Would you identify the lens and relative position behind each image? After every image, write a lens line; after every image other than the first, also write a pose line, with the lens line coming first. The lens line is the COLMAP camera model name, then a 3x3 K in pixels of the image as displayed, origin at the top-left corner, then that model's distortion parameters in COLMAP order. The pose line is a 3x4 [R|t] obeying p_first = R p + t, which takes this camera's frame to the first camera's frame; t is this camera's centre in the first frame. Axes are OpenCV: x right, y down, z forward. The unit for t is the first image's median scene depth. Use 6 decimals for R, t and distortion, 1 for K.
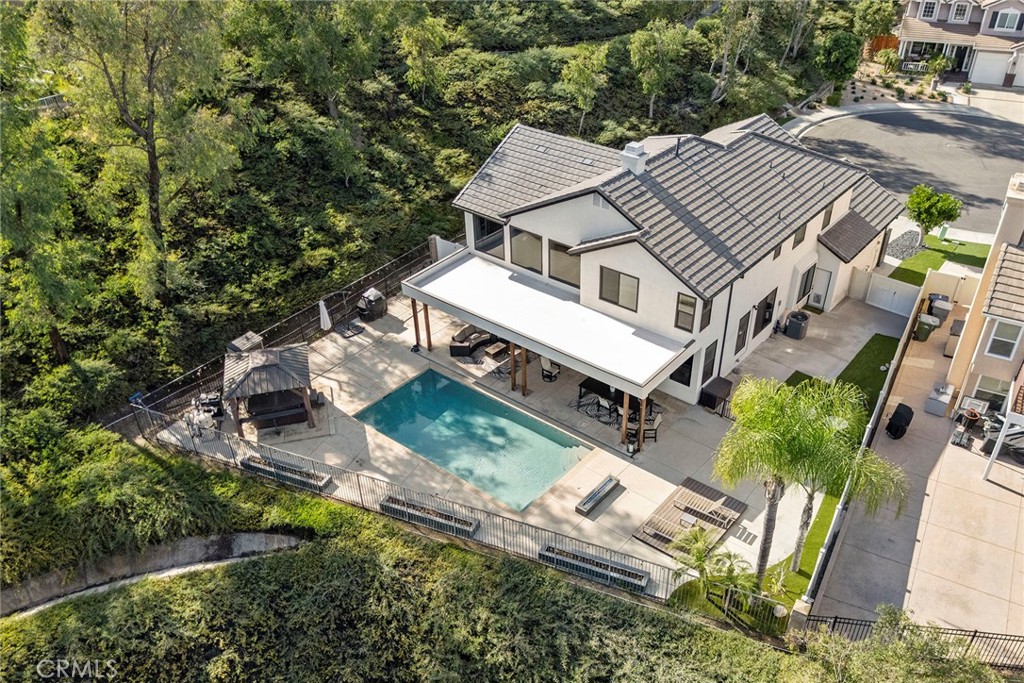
lens RADIAL K [[777.0, 0, 566.7], [0, 777.0, 388.2], [0, 0, 1]] dist [0.043637, 0.001020]
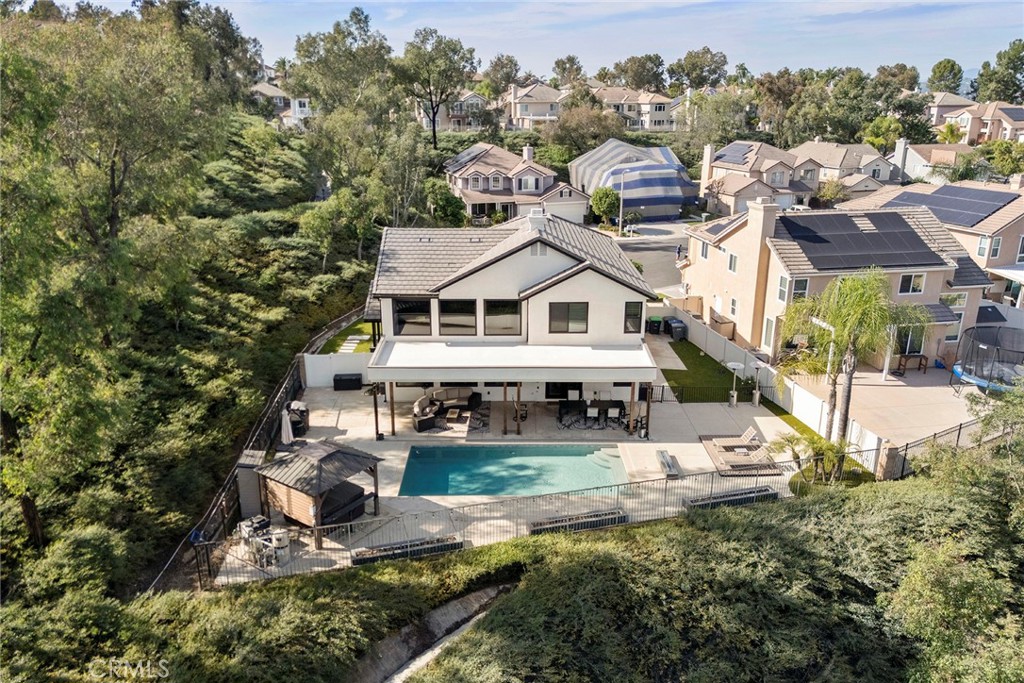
lens RADIAL K [[731.8, 0, 507.2], [0, 731.8, 338.9], [0, 0, 1]] dist [0.031143, -0.001080]
pose [[0.793452, -0.191551, 0.577704, -0.634831], [0.364859, 0.909421, -0.199580, 0.086378], [-0.487146, 0.369137, 0.791471, 0.171320]]
